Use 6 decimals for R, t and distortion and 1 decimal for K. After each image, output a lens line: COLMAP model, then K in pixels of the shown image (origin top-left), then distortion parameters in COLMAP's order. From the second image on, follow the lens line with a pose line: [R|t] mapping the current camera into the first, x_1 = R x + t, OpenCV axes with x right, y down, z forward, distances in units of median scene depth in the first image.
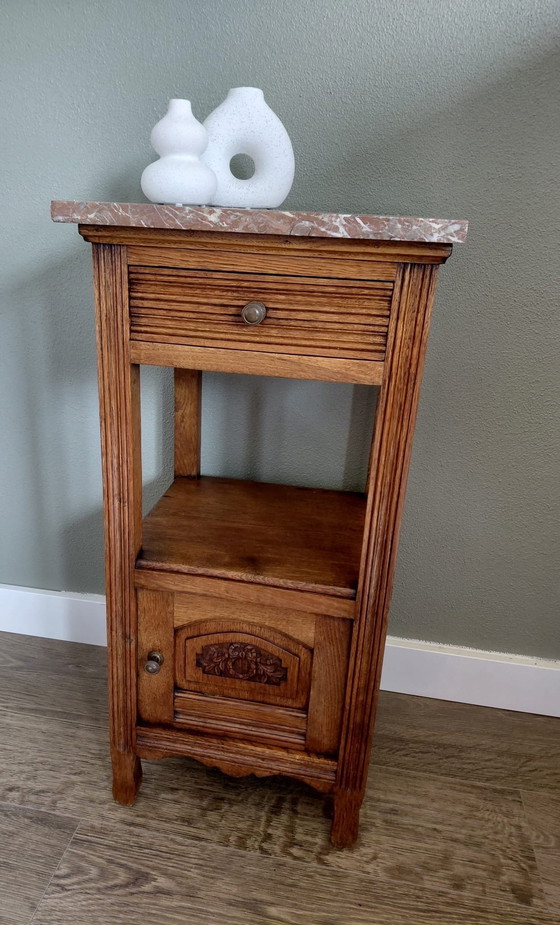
lens RADIAL K [[700.3, 0, 240.1], [0, 700.3, 476.3], [0, 0, 1]] dist [0.091586, -0.178172]
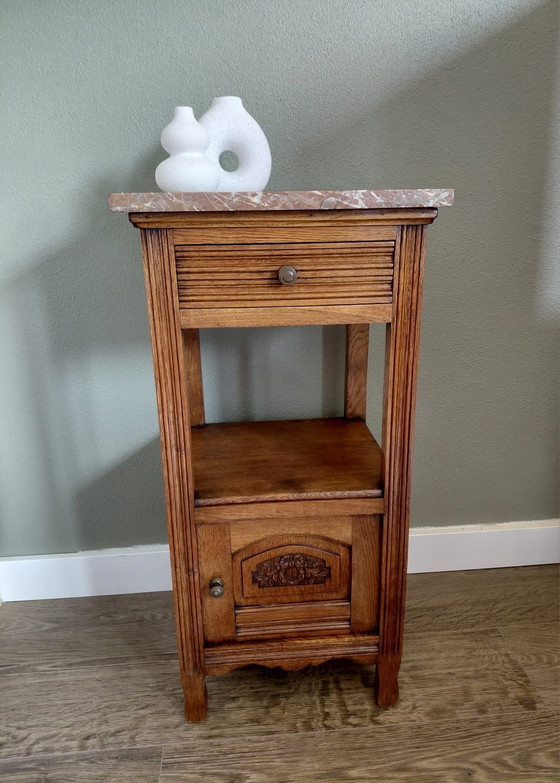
lens RADIAL K [[595.9, 0, 288.5], [0, 595.9, 395.2], [0, 0, 1]] dist [0.090031, -0.170963]
pose [[0.957513, -0.142400, 0.250781, -0.220397], [0.154518, 0.987558, -0.029205, 0.002771], [-0.243502, 0.066714, 0.967603, 0.010313]]
